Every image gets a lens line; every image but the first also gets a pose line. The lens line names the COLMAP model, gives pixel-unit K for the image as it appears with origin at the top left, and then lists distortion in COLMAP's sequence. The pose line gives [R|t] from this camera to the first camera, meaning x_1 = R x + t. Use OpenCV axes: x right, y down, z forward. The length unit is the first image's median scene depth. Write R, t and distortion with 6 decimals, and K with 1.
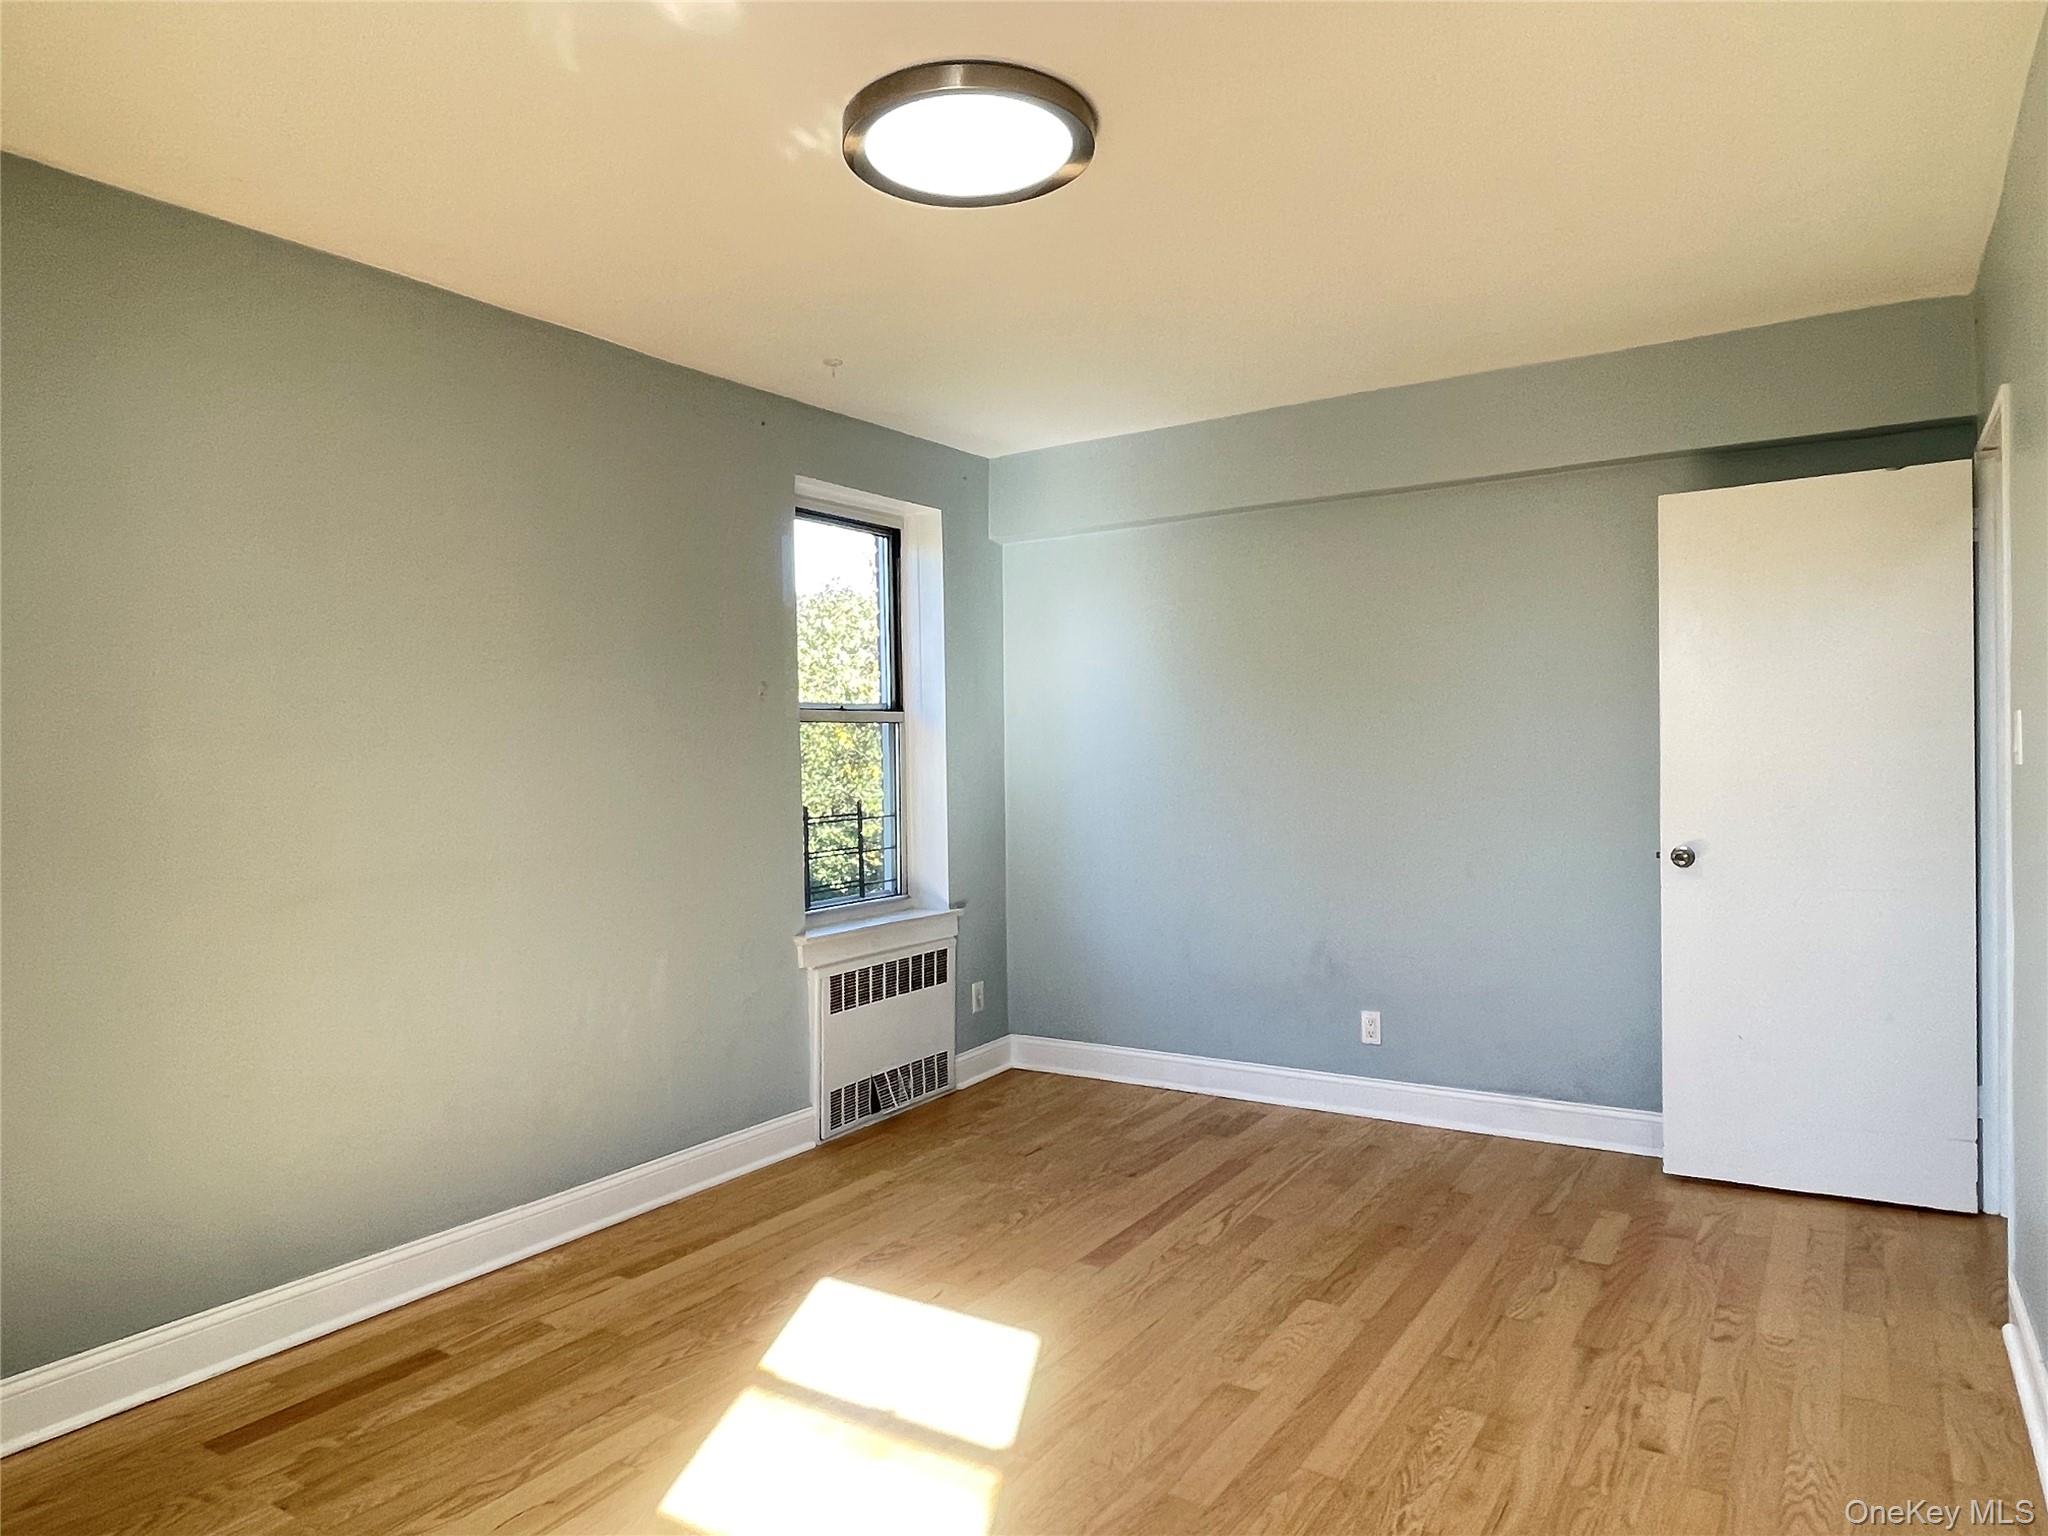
lens RADIAL K [[1231.3, 0, 1024.0], [0, 1231.3, 768.0], [0, 0, 1]] dist [0.012501, -0.022906]
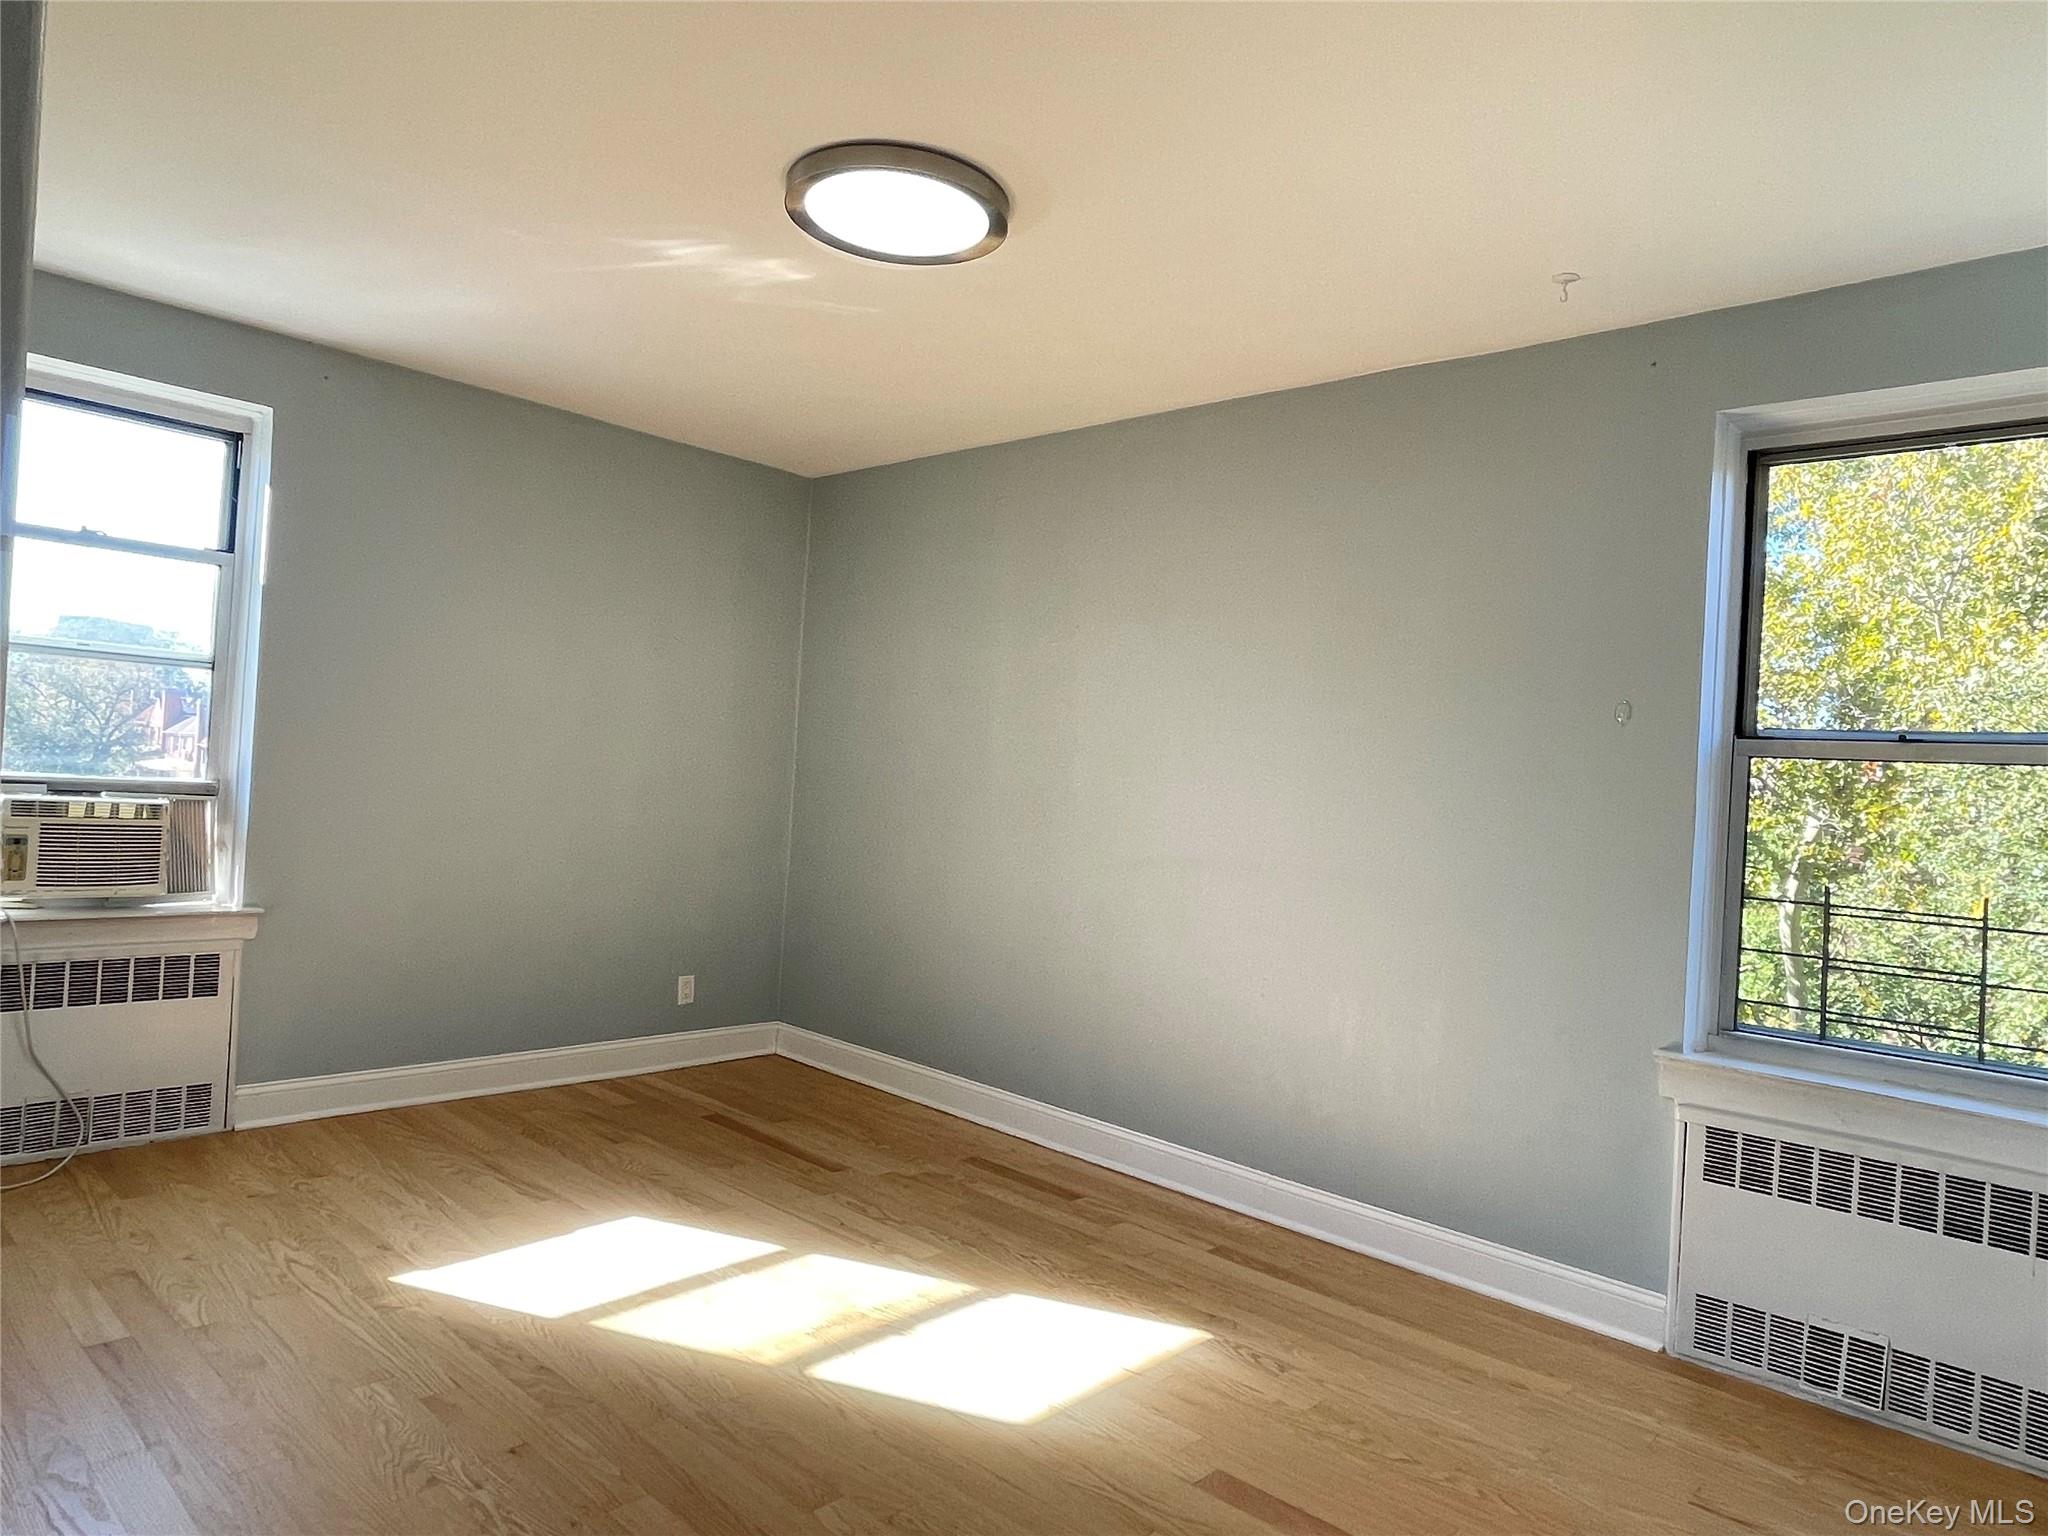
lens RADIAL K [[1231.3, 0, 1024.0], [0, 1231.3, 768.0], [0, 0, 1]] dist [0.012501, -0.022906]
pose [[-0.138954, 0.002286, -0.990296, 0.772075], [-0.069269, 0.997526, 0.012022, -0.014747], [0.987873, 0.070267, -0.138452, 0.946731]]
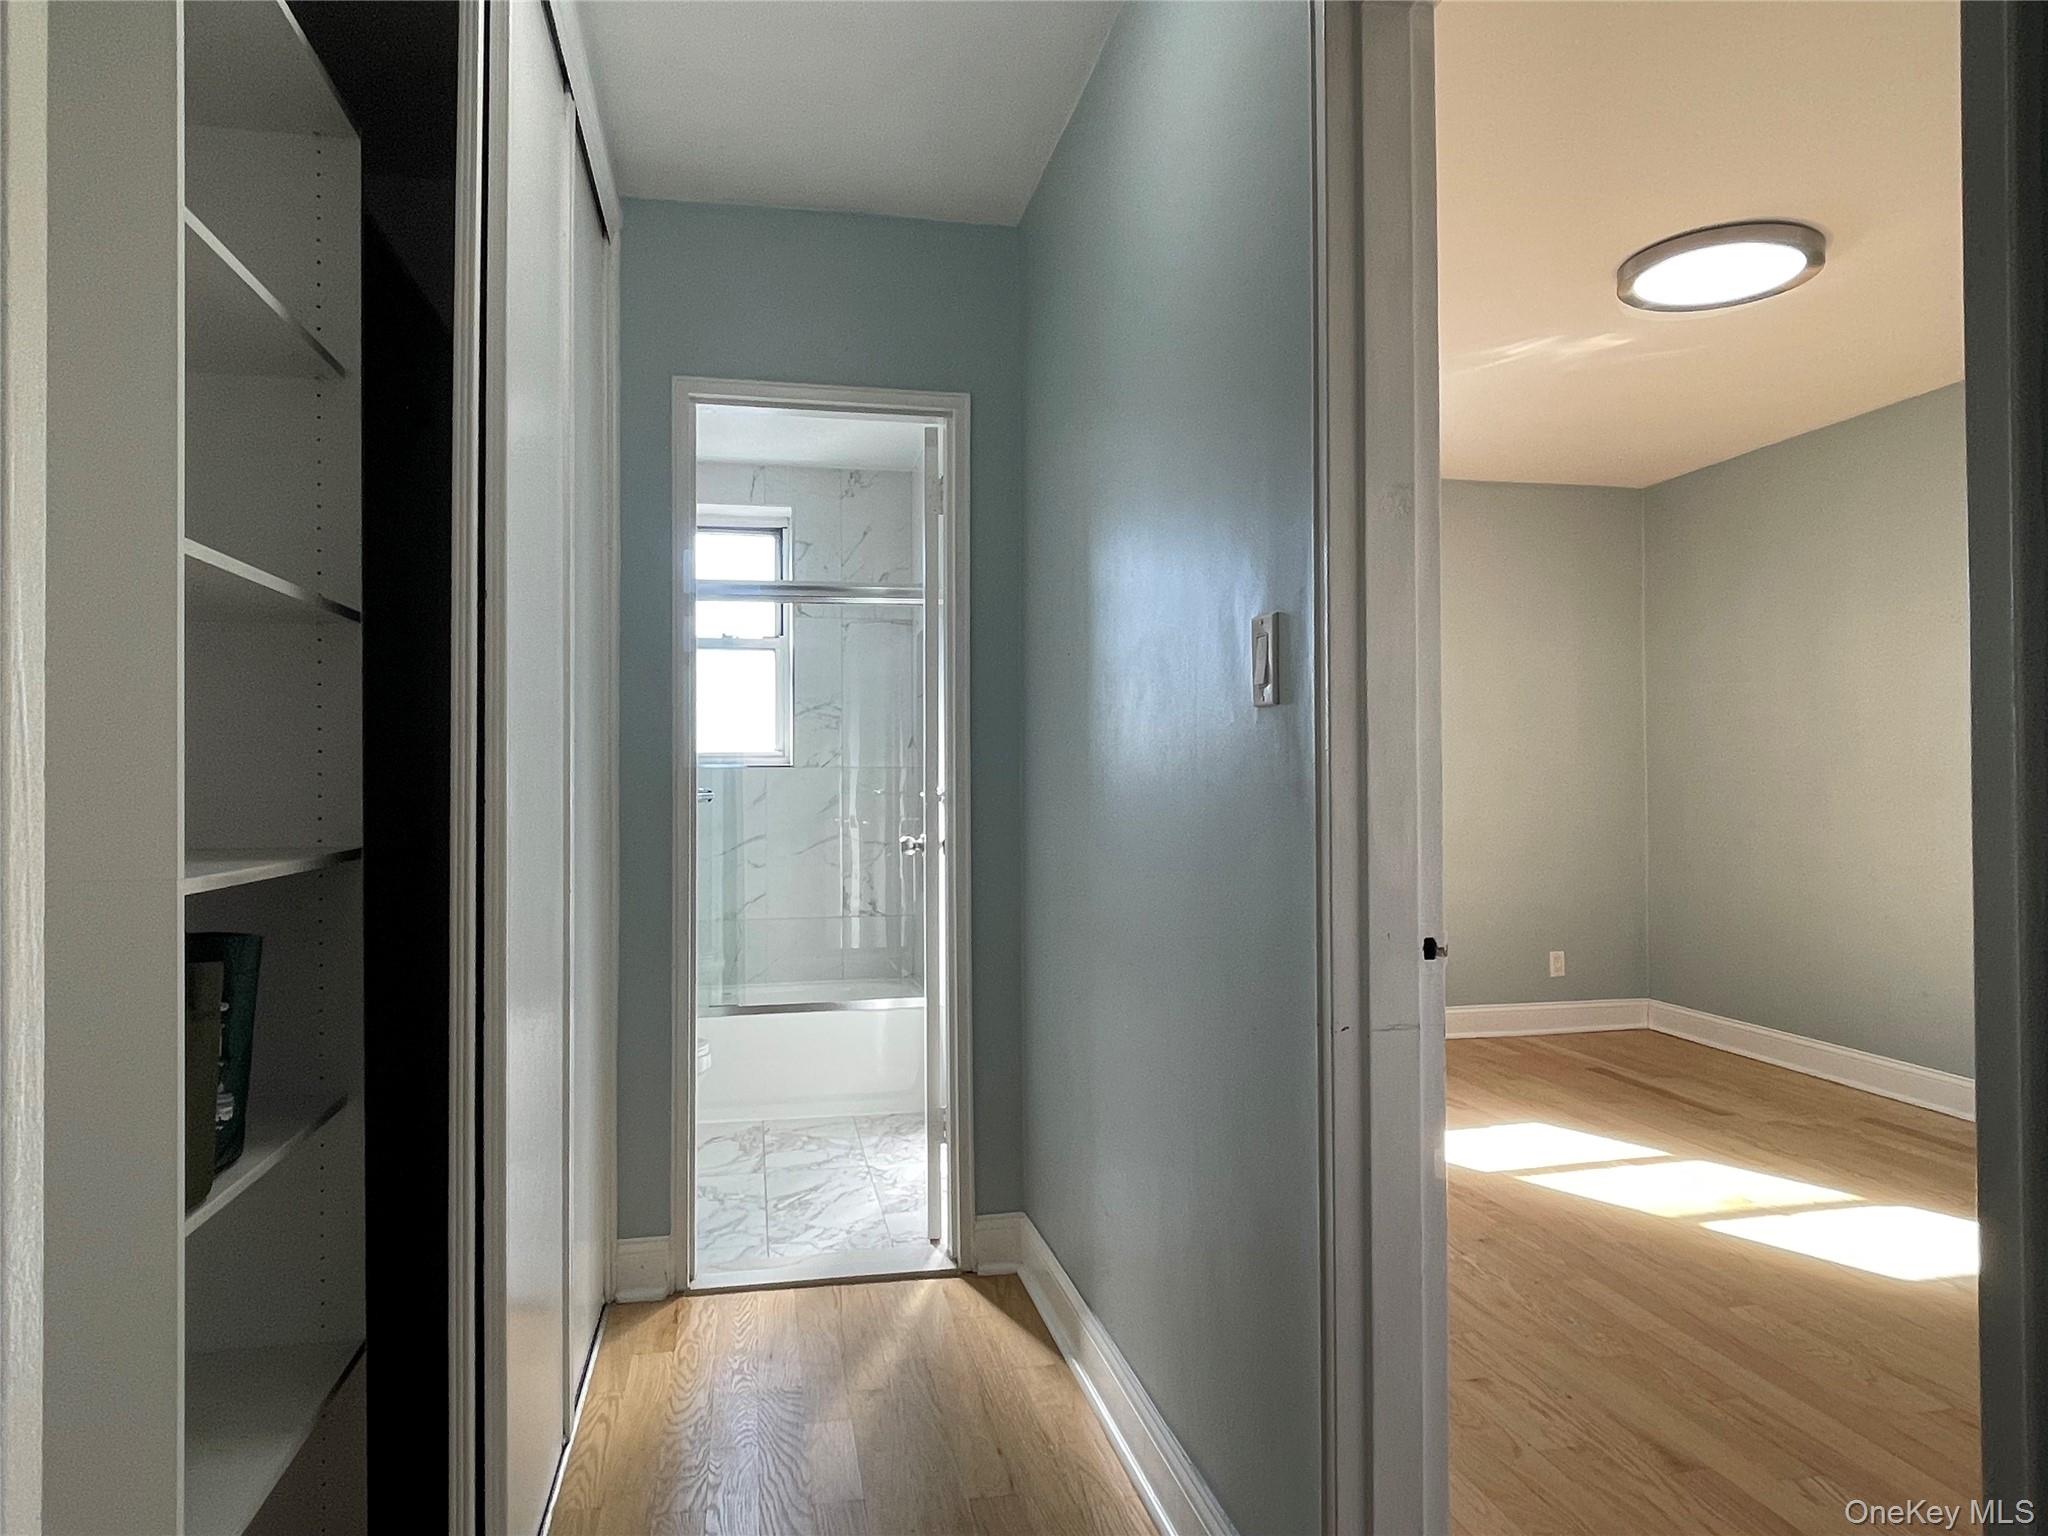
lens RADIAL K [[1231.3, 0, 1024.0], [0, 1231.3, 768.0], [0, 0, 1]] dist [0.012501, -0.022906]
pose [[-0.700518, 0.010901, -0.713552, 1.080458], [0.009512, 0.999937, 0.005938, 0.014278], [0.713571, -0.002628, -0.700578, 1.022052]]
